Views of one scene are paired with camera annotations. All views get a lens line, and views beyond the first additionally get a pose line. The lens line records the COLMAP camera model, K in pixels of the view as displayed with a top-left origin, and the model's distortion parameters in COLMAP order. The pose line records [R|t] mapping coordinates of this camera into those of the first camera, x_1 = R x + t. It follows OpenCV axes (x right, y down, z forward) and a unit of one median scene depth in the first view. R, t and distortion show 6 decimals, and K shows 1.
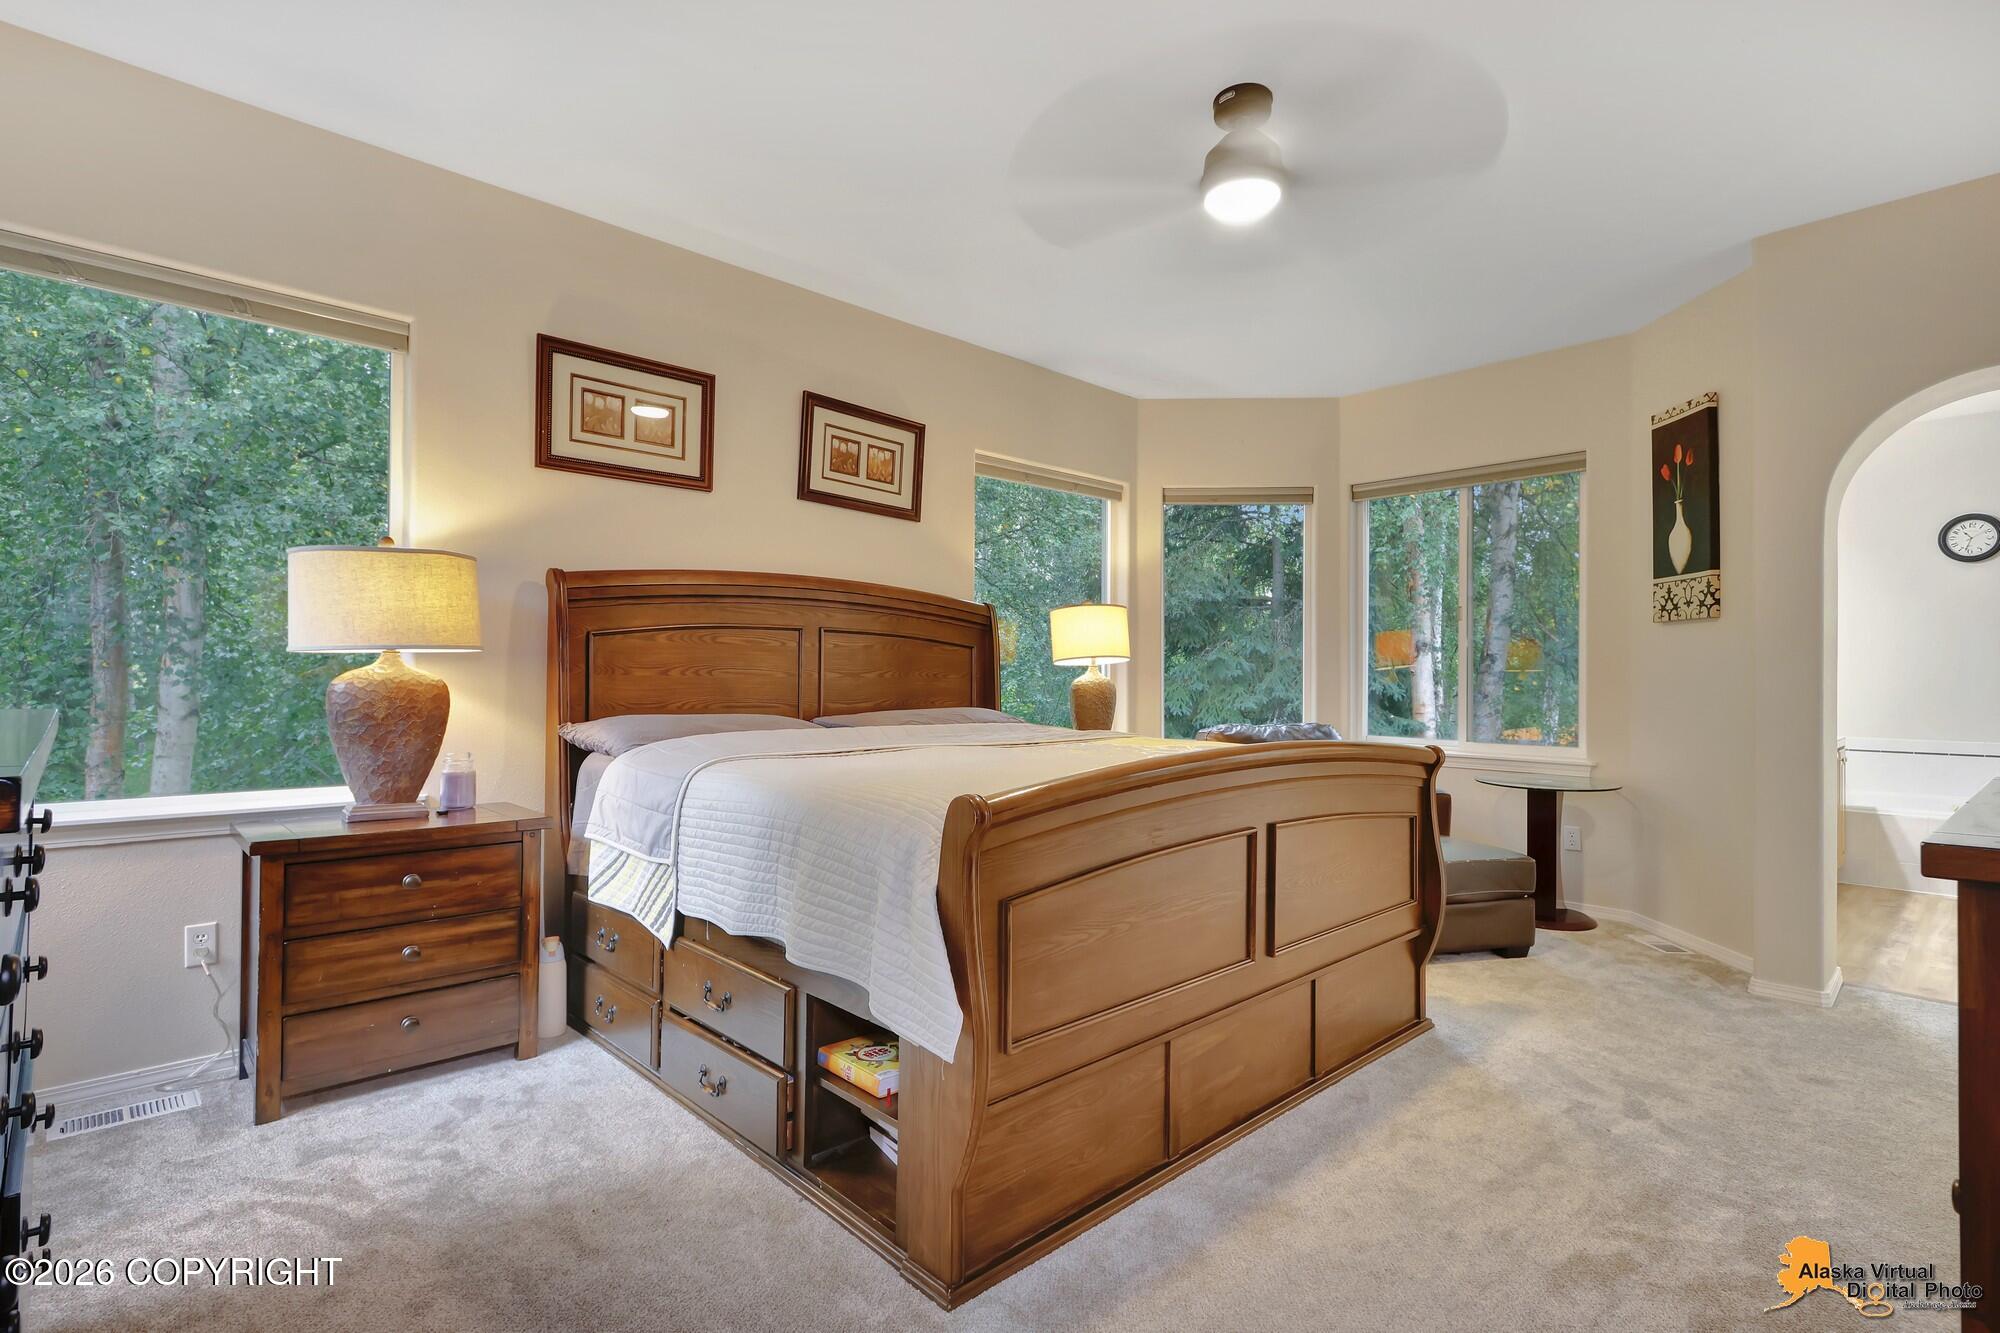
lens RADIAL K [[957.9, 0, 988.2], [0, 957.9, 678.1], [0, 0, 1]] dist [0.000978, 0.000174]
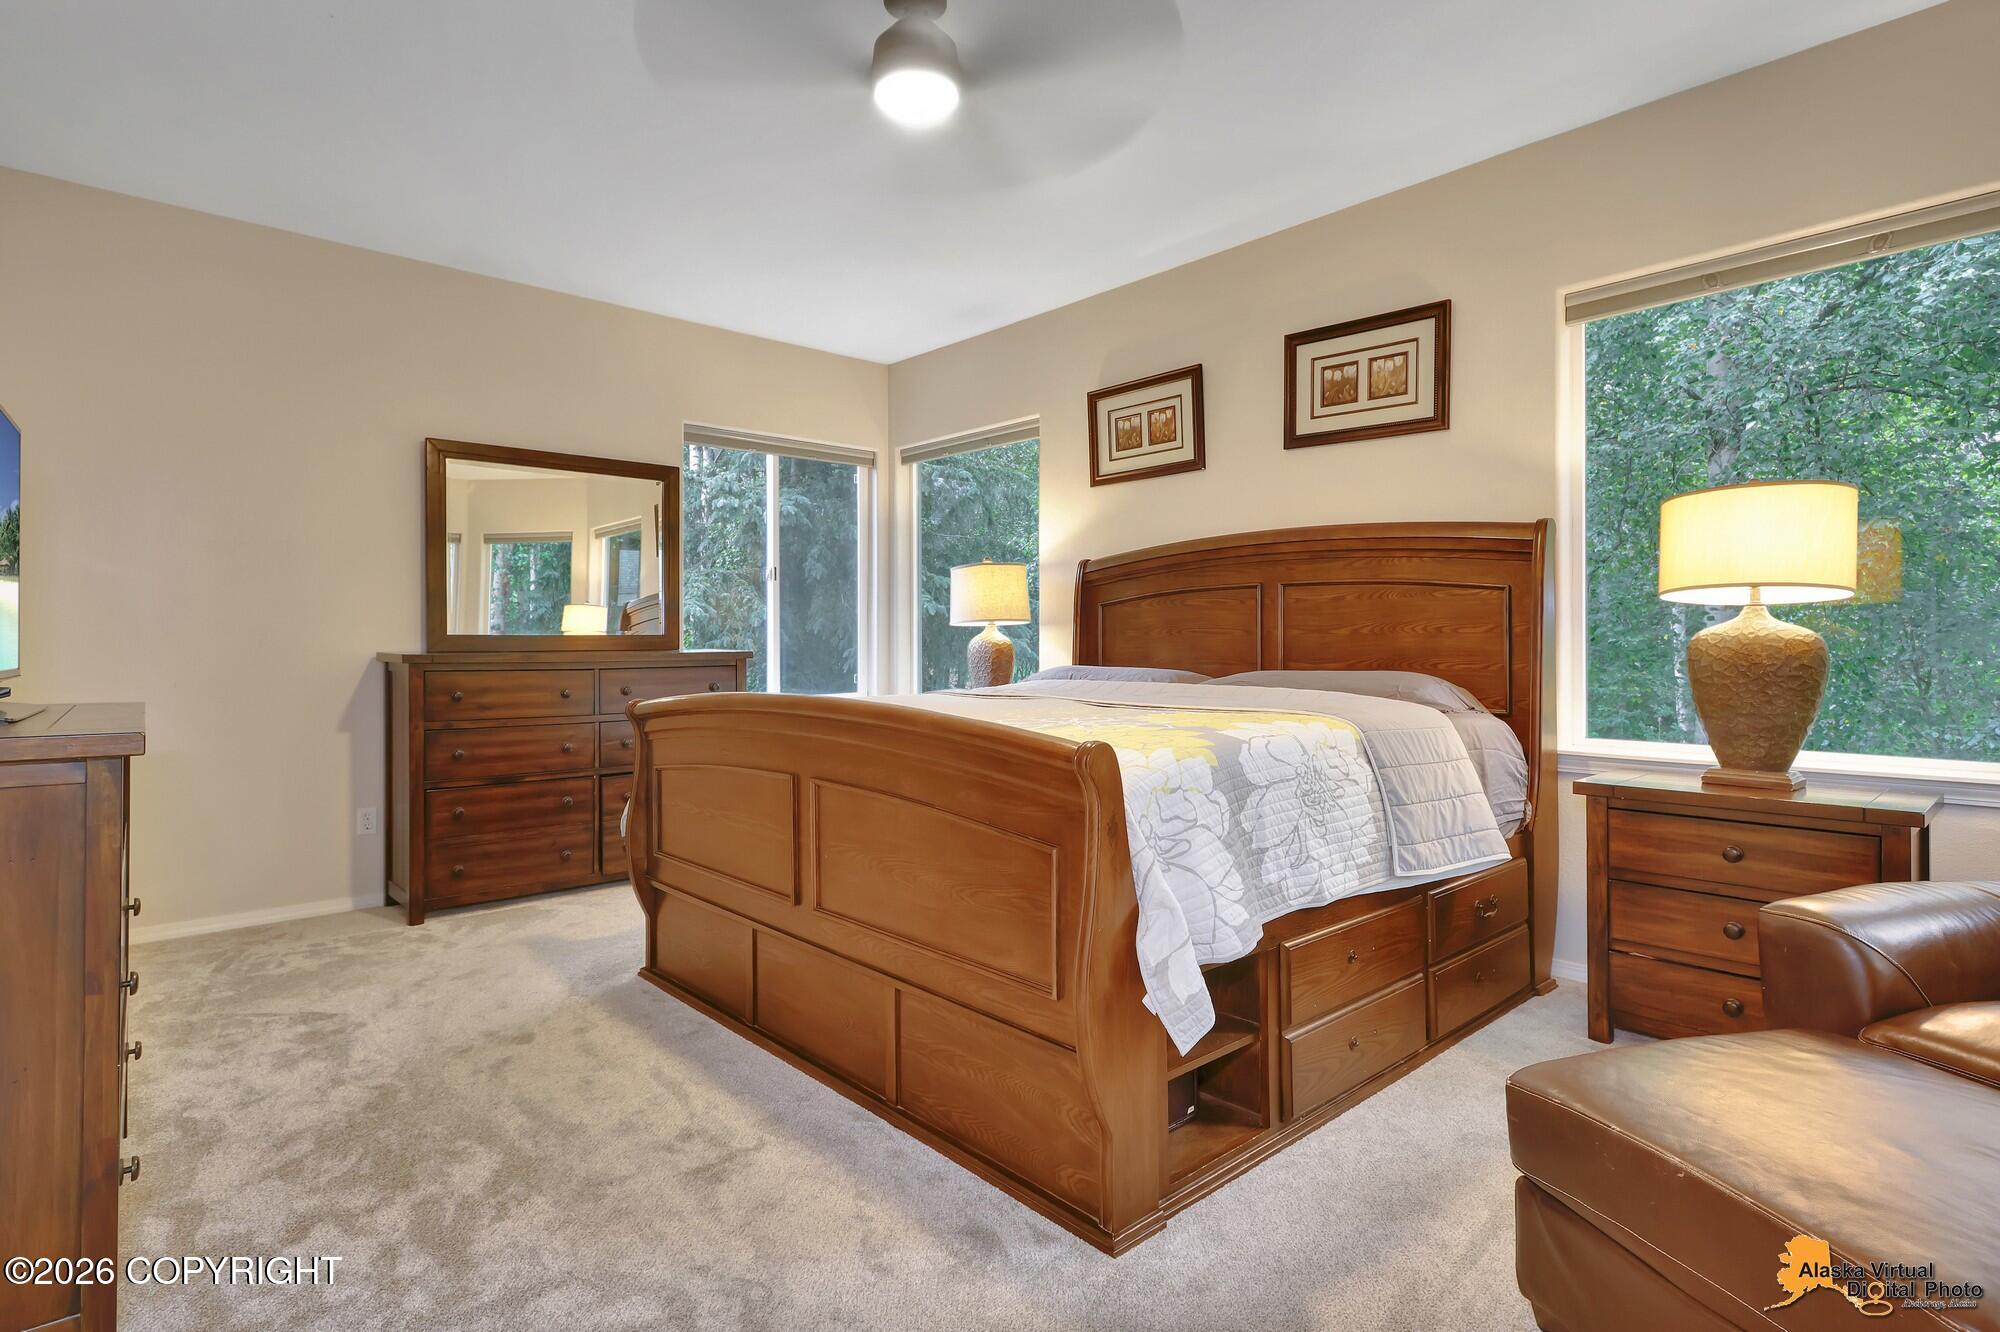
lens RADIAL K [[1003.2, 0, 1003.8], [0, 1003.2, 636.0], [0, 0, 1]] dist [-0.000686, -0.000064]
pose [[-0.015382, -0.005481, -0.999867, 0.809128], [0.011579, 0.999917, -0.005659, 0.003241], [0.999815, -0.011665, -0.015317, 0.723485]]
